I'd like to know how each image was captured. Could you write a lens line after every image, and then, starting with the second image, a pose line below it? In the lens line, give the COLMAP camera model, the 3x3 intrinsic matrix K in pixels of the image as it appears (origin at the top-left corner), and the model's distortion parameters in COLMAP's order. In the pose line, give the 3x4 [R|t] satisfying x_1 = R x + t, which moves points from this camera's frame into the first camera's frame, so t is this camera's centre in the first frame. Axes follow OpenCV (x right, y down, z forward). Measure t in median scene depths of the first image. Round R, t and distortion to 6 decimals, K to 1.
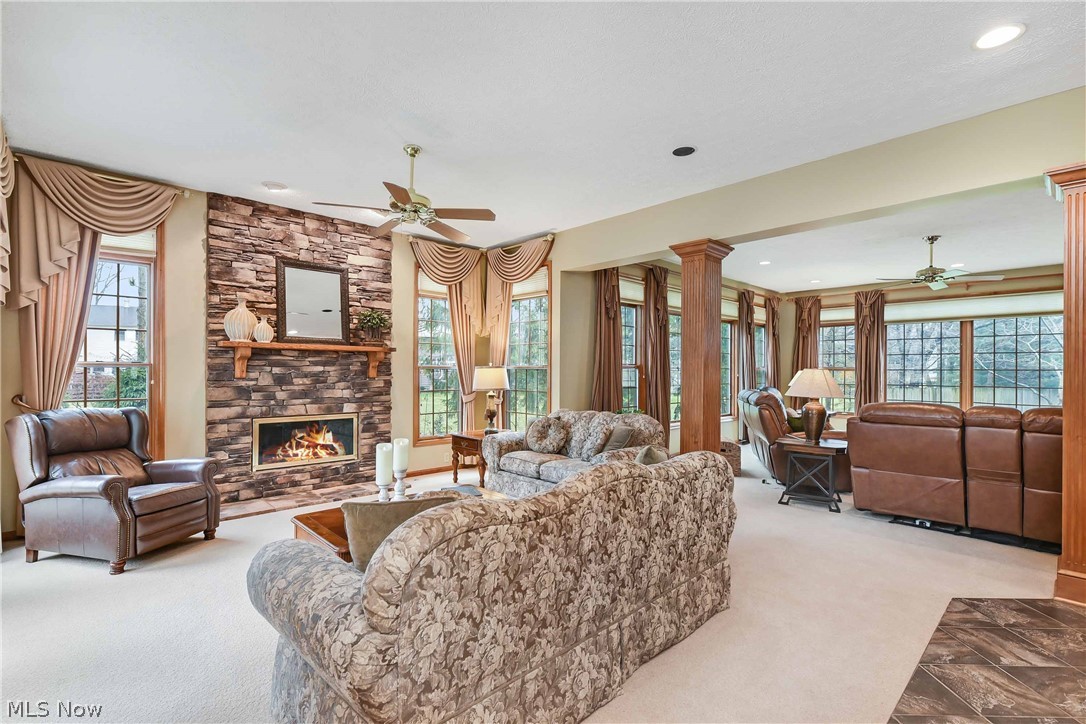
lens RADIAL K [[495.9, 0, 547.8], [0, 495.9, 371.0], [0, 0, 1]] dist [0.000543, -0.000069]
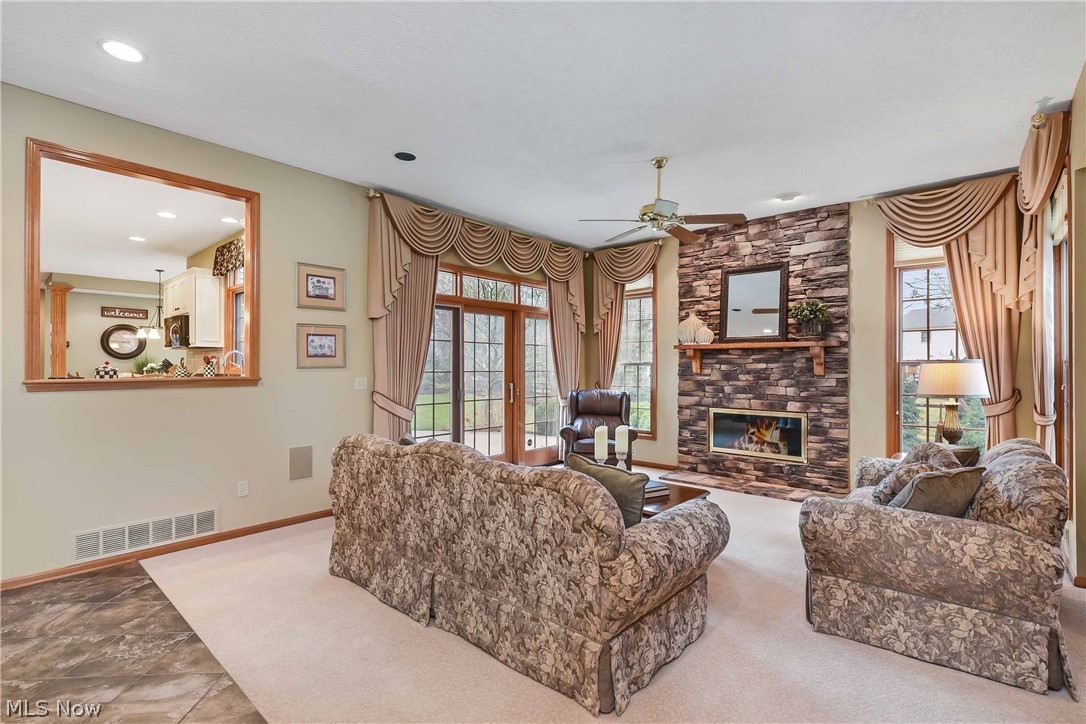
lens RADIAL K [[505.0, 0, 543.0], [0, 505.0, 362.0], [0, 0, 1]] dist [0.008421, -0.000227]
pose [[0.075015, -0.014067, -0.997083, 0.588176], [-0.001389, 0.999898, -0.014211, 0.003202], [0.997181, 0.002451, 0.074988, 0.489554]]
